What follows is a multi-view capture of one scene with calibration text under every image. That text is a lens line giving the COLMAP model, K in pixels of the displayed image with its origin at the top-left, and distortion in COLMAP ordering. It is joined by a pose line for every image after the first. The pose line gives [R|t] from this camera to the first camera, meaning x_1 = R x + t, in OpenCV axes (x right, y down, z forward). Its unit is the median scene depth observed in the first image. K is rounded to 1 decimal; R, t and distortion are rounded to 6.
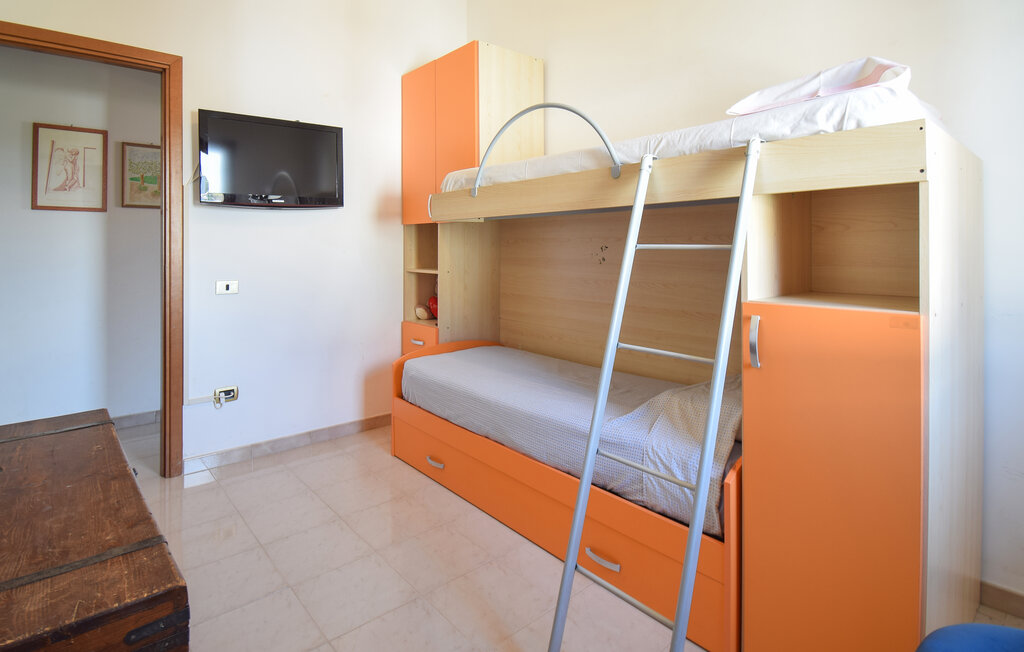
lens RADIAL K [[538.4, 0, 512.0], [0, 538.4, 326.0], [0, 0, 1]] dist [0.000939, 0.000257]
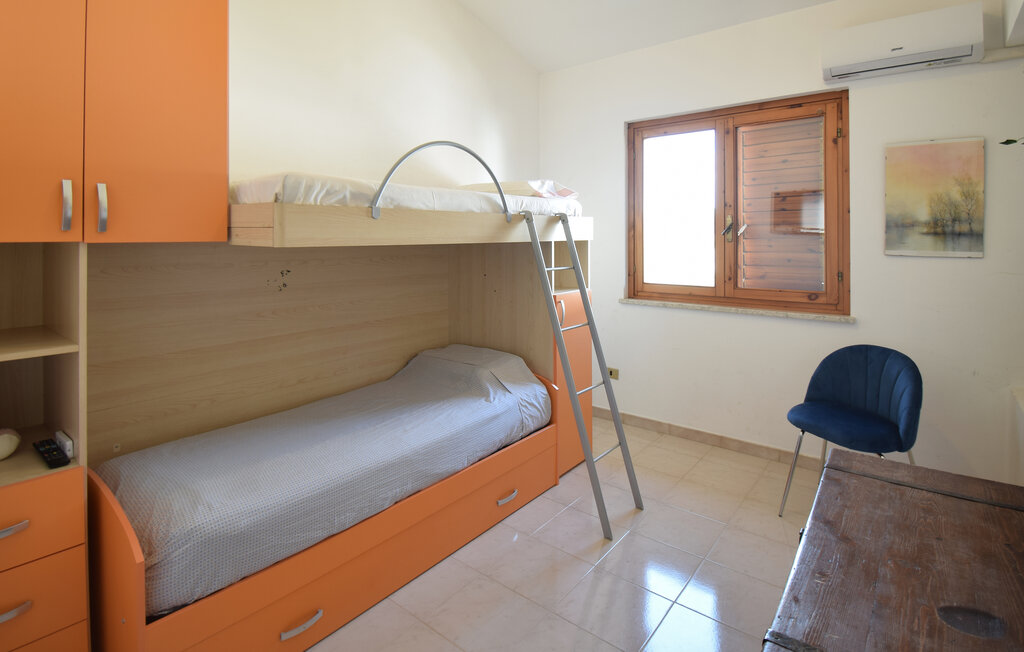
lens RADIAL K [[494.4, 0, 515.6], [0, 494.4, 307.8], [0, 0, 1]] dist [-0.002781, -0.000285]
pose [[-0.186200, -0.131020, 0.973737, -0.910960], [0.142142, 0.977050, 0.158647, -0.213390], [-0.972176, 0.167949, -0.163303, 1.016168]]
